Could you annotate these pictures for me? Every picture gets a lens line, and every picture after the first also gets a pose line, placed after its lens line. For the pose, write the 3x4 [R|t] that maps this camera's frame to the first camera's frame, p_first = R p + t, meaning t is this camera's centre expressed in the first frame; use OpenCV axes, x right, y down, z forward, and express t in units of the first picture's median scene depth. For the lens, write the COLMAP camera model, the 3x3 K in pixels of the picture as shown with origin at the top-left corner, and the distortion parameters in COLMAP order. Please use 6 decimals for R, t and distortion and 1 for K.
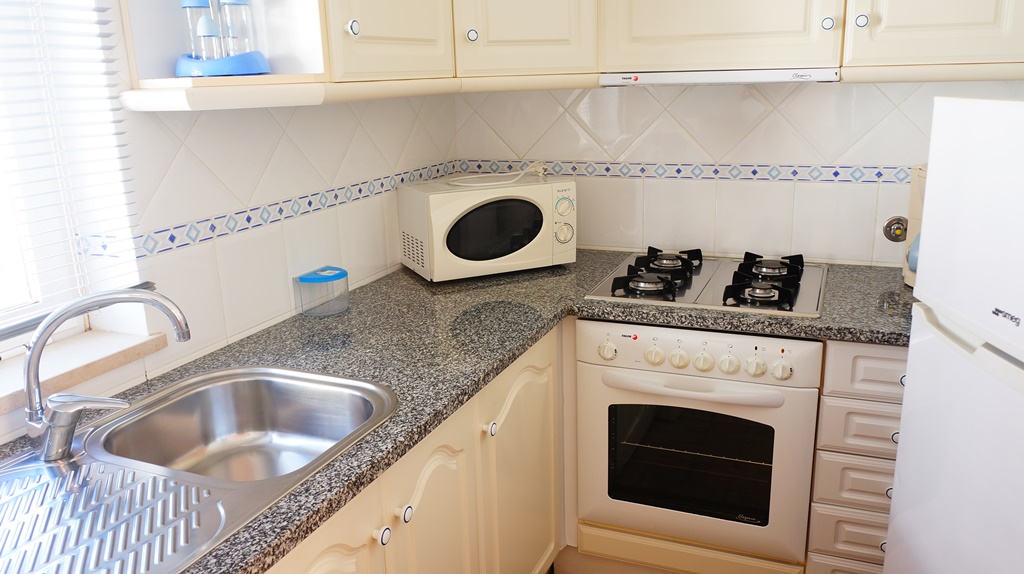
lens RADIAL K [[789.1, 0, 508.5], [0, 789.1, 271.8], [0, 0, 1]] dist [-0.000601, -0.005211]
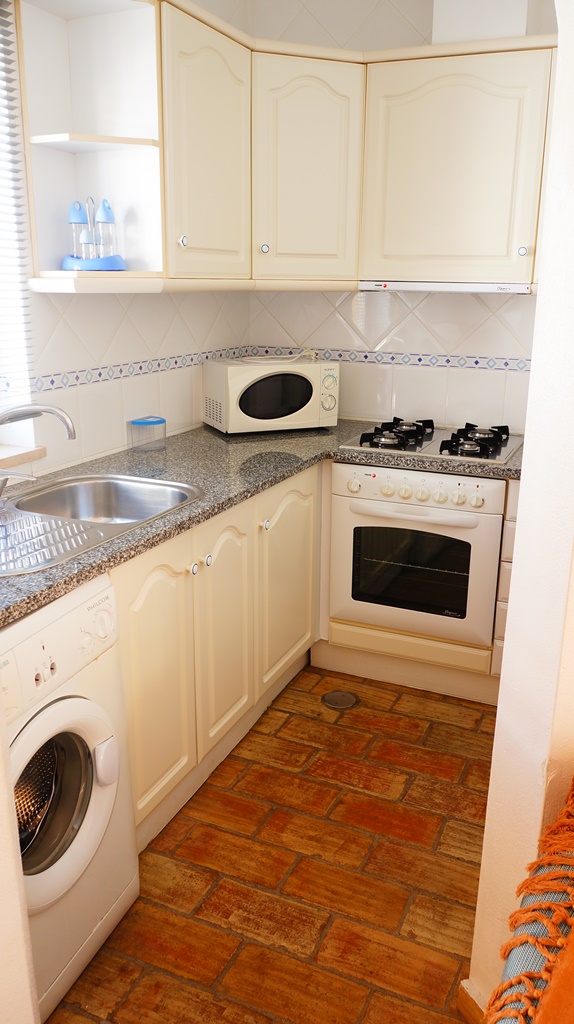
lens RADIAL K [[794.4, 0, 287.0], [0, 794.4, 512.0], [0, 0, 1]] dist [-0.020104, -0.004414]
pose [[0.999009, 0.043707, -0.008380, 0.023890], [-0.043391, 0.998453, 0.034773, 0.105855], [0.009887, -0.034374, 0.999360, -0.385268]]
